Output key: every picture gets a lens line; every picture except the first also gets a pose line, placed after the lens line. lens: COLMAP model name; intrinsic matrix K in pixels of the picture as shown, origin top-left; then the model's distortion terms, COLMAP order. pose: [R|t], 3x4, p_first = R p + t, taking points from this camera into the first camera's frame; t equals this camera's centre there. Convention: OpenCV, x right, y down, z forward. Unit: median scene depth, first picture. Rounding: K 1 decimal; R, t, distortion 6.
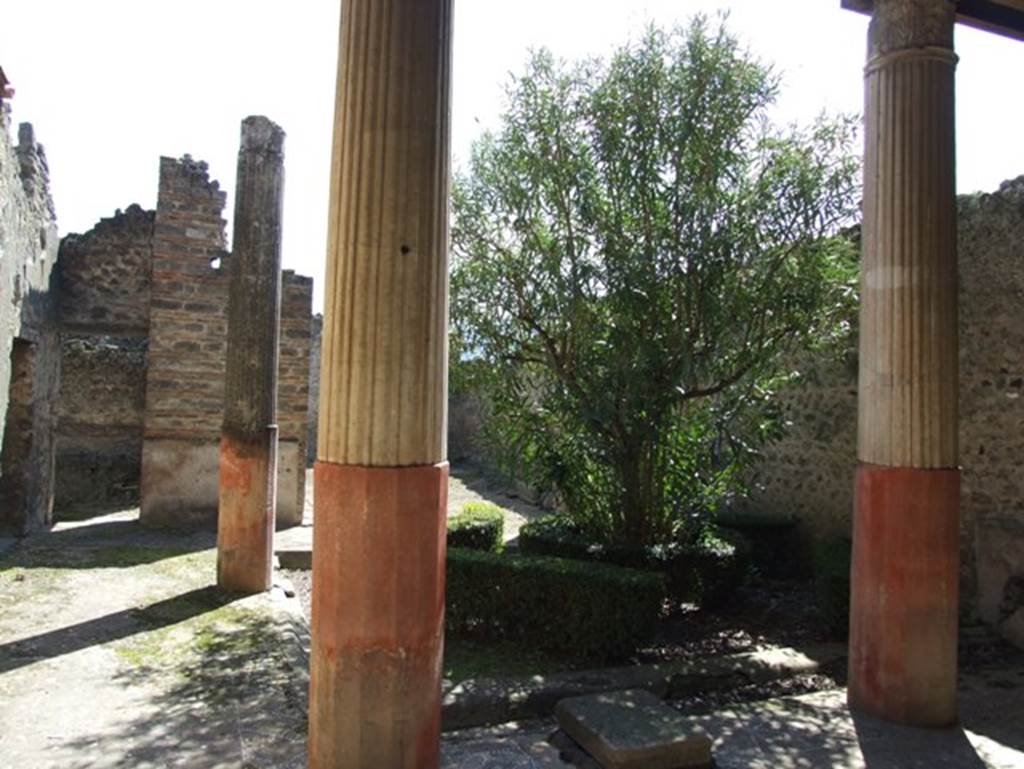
lens RADIAL K [[831.6, 0, 525.0], [0, 831.6, 364.7], [0, 0, 1]] dist [-0.069742, 0.004596]
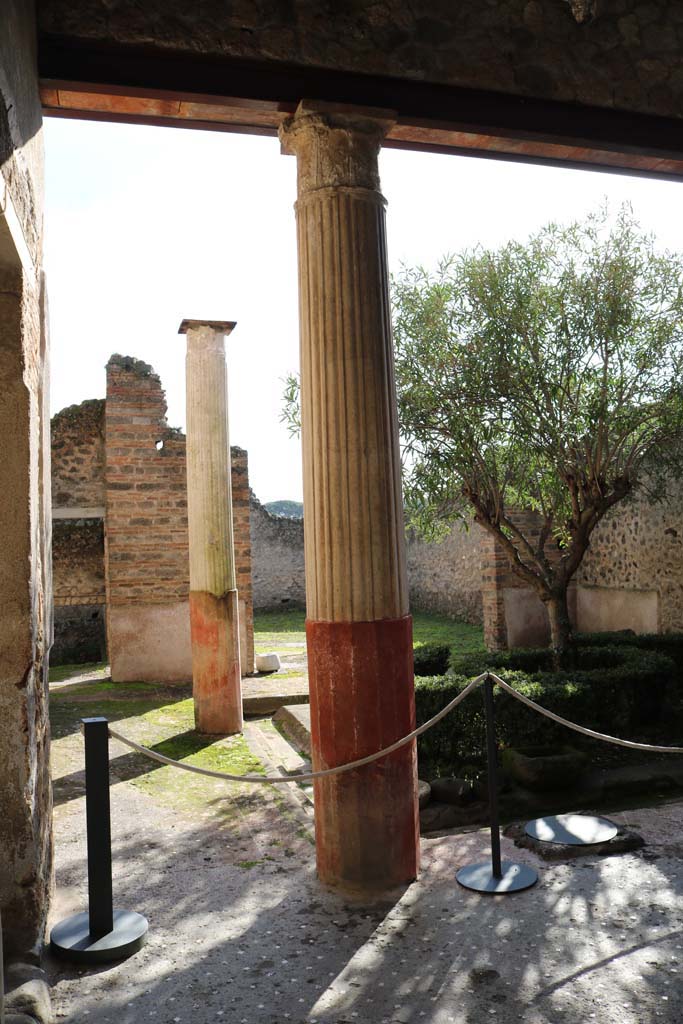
lens RADIAL K [[842.6, 0, 347.1], [0, 842.6, 505.5], [0, 0, 1]] dist [-0.124832, 0.004184]
pose [[0.992319, -0.075818, -0.097750, -0.032595], [0.075797, 0.997116, -0.003930, -0.032450], [0.097766, -0.003509, 0.995203, -0.179705]]
